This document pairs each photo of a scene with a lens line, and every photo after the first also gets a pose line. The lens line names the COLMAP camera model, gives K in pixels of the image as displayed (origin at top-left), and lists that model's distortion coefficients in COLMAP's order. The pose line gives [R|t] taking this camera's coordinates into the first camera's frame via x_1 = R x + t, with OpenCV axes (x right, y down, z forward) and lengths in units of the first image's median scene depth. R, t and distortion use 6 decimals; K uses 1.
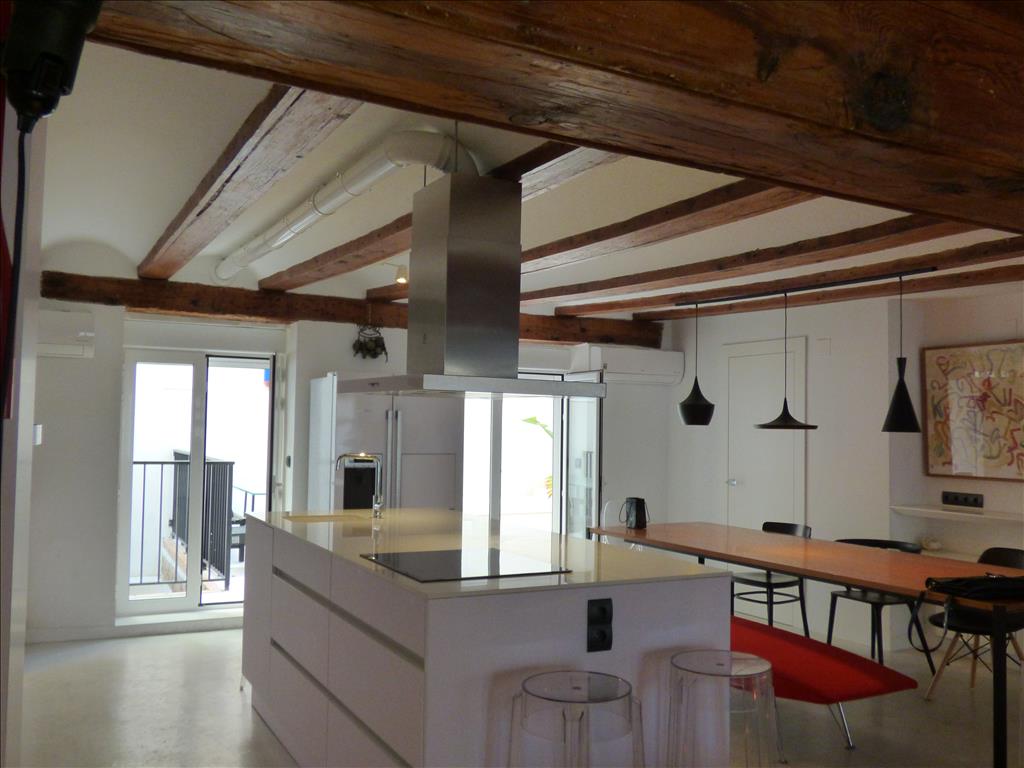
lens RADIAL K [[912.1, 0, 512.7], [0, 912.1, 385.1], [0, 0, 1]] dist [-0.039210, 0.006131]
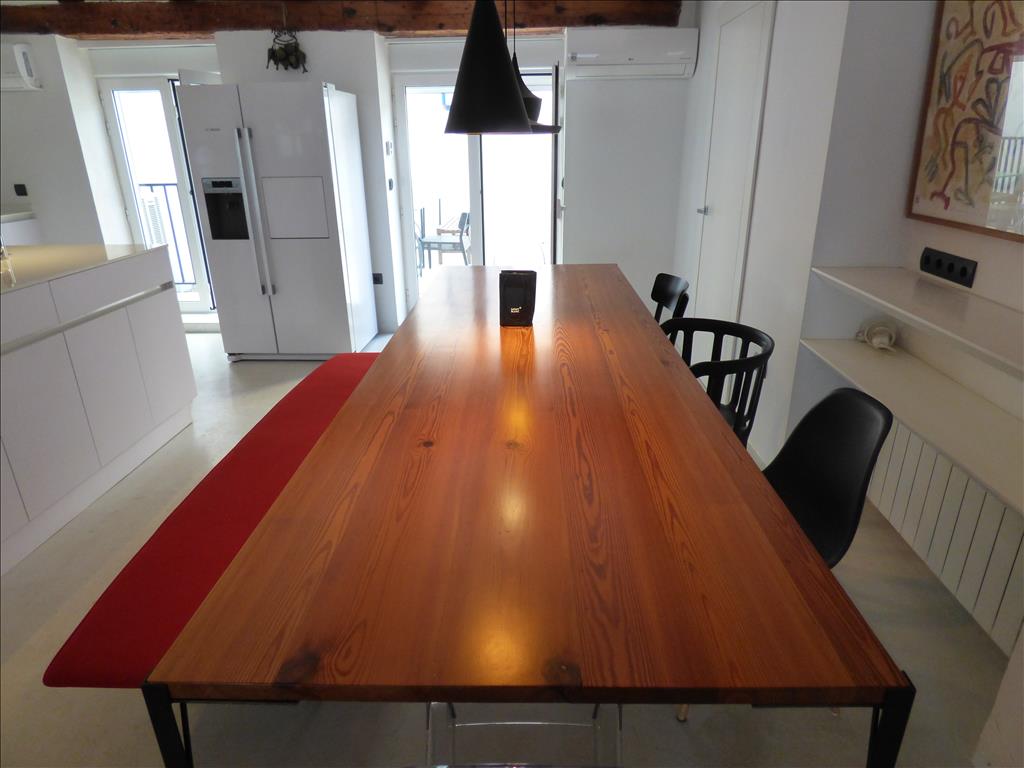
lens RADIAL K [[637.8, 0, 508.1], [0, 637.8, 385.1], [0, 0, 1]] dist [-0.012451, -0.000971]
pose [[0.864143, 0.153823, -0.479160, 0.416934], [0.047829, 0.922726, 0.382477, 0.032931], [0.500968, -0.353433, 0.790011, 0.497745]]
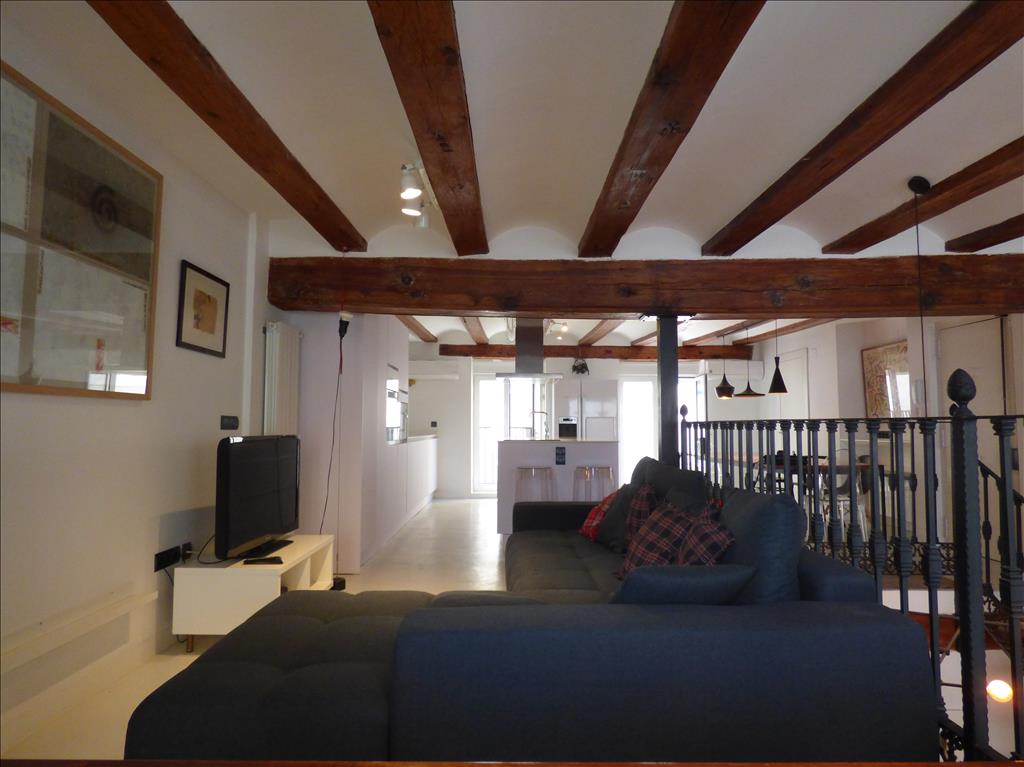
lens RADIAL K [[637.8, 0, 506.2], [0, 637.8, 381.0], [0, 0, 1]] dist [-0.012451, -0.000971]
pose [[0.880685, -0.048796, -0.471182, 0.395911], [0.033577, 0.998609, -0.040658, 0.042972], [0.472510, 0.019986, 0.881099, -0.383437]]
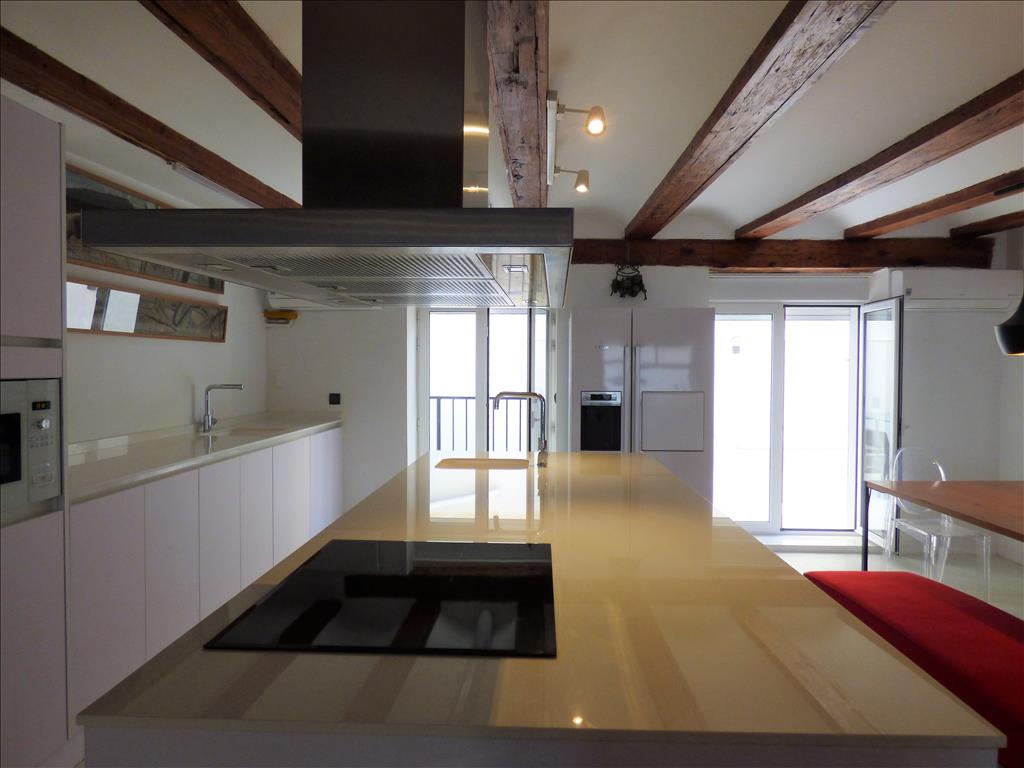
lens RADIAL K [[637.8, 0, 515.2], [0, 637.8, 382.2], [0, 0, 1]] dist [-0.012451, -0.000971]
pose [[0.863707, -0.001957, -0.503991, 0.095039], [0.032197, 0.998164, 0.051299, 0.025739], [0.502965, -0.060534, 0.862184, 0.330582]]
